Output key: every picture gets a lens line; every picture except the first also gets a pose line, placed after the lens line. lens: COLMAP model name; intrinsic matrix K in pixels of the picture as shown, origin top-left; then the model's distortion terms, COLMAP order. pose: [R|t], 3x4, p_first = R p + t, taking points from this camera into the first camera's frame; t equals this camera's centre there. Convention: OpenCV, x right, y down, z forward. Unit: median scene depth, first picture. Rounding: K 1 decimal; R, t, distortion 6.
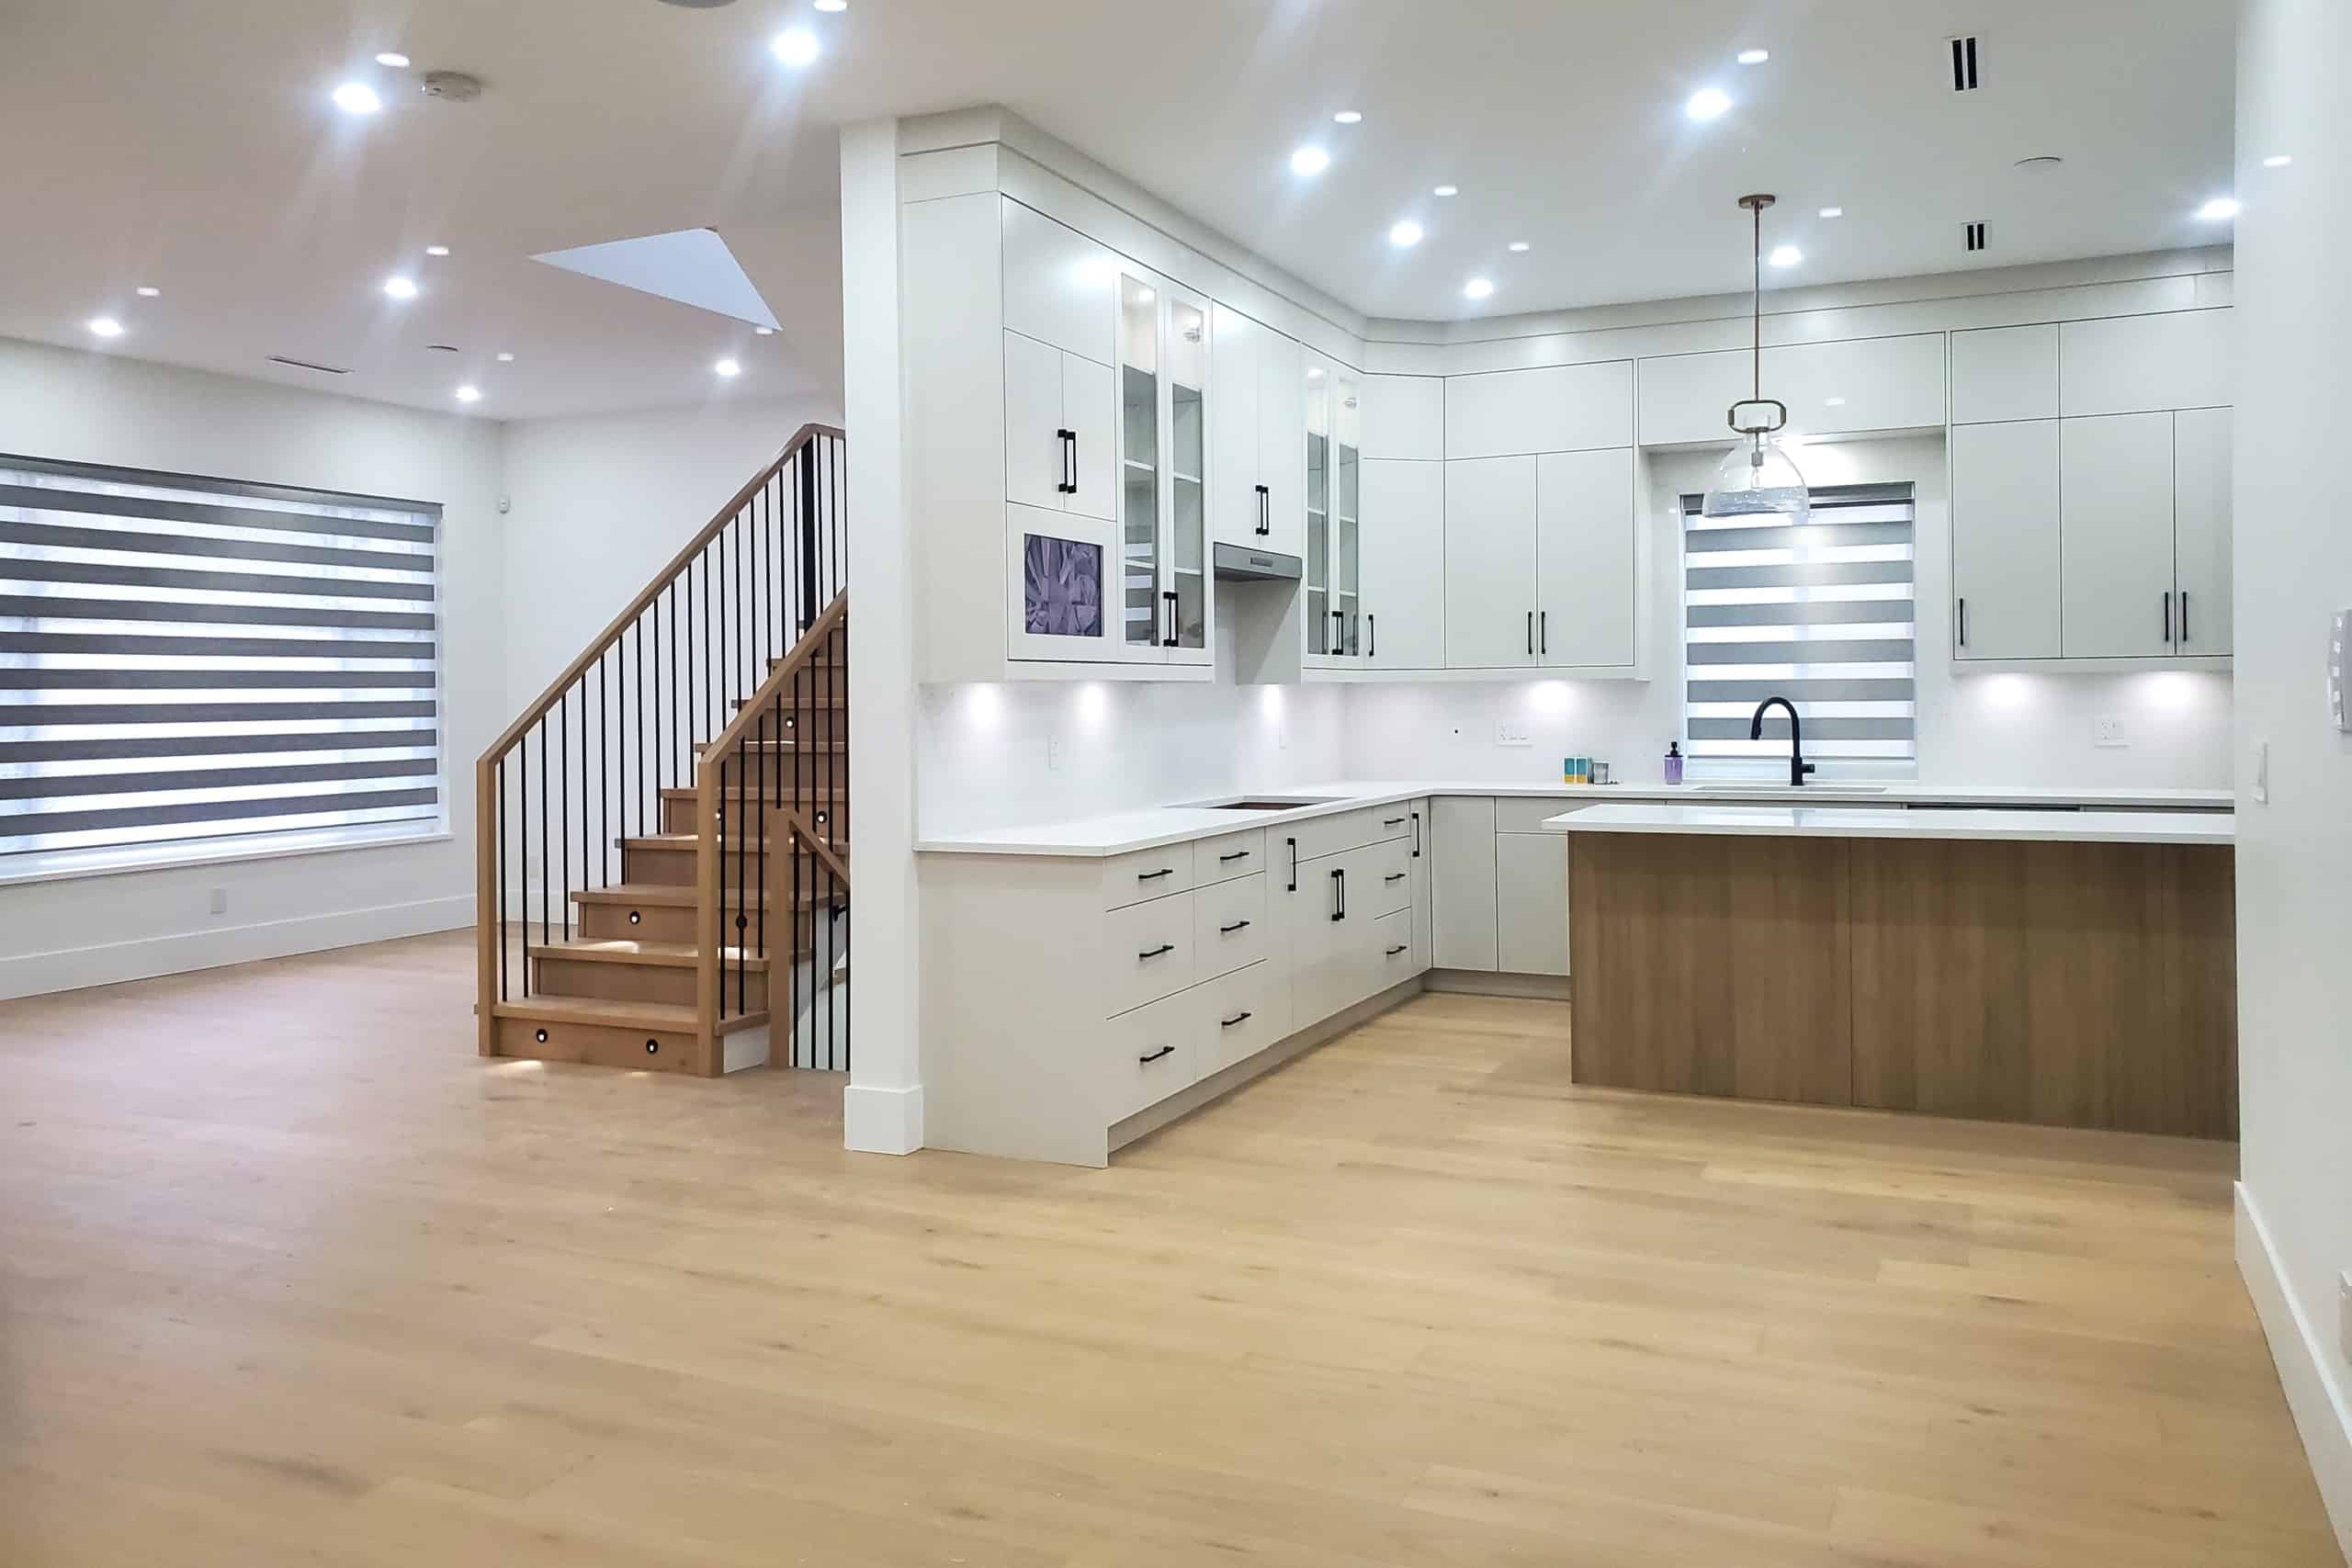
lens RADIAL K [[1832.4, 0, 1170.3], [0, 1832.4, 704.7], [0, 0, 1]] dist [0.082133, -0.007030]
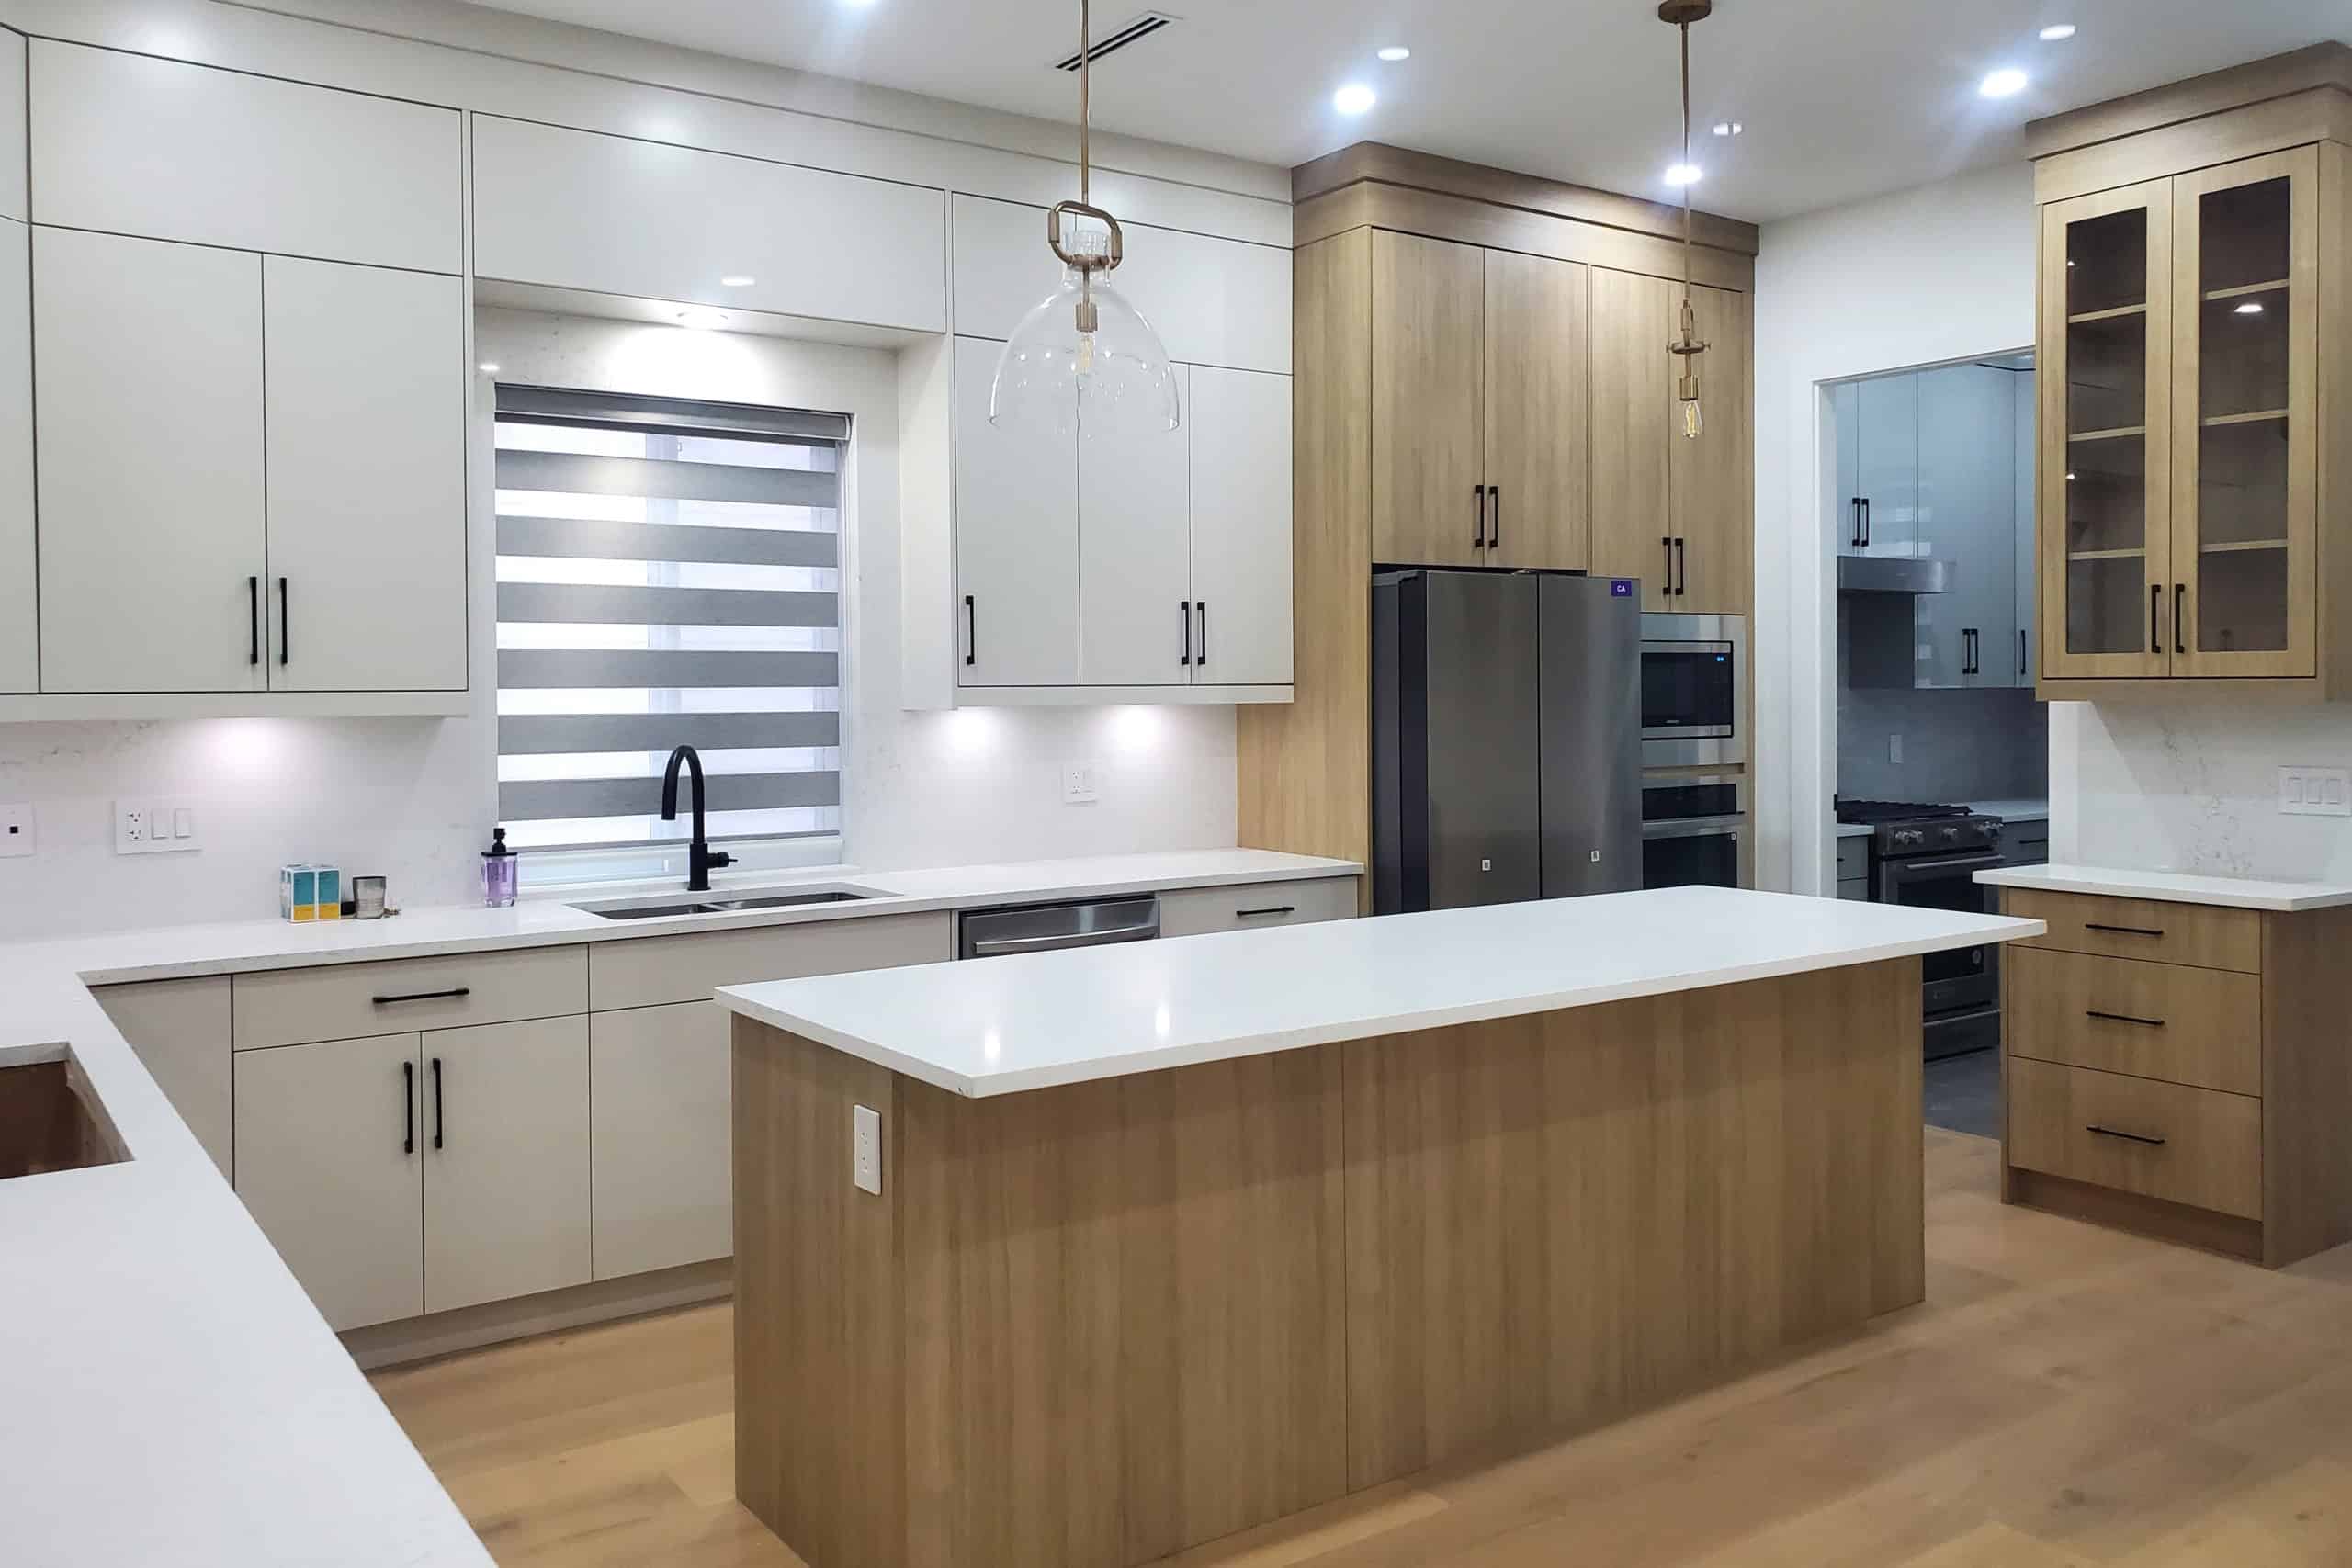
lens RADIAL K [[1832.4, 0, 1170.3], [0, 1832.4, 704.7], [0, 0, 1]] dist [0.082133, -0.007030]
pose [[0.518054, -0.004331, 0.855337, -0.100248], [0.004706, 0.999986, 0.002213, -0.017237], [-0.855335, 0.002879, 0.518068, 0.557533]]
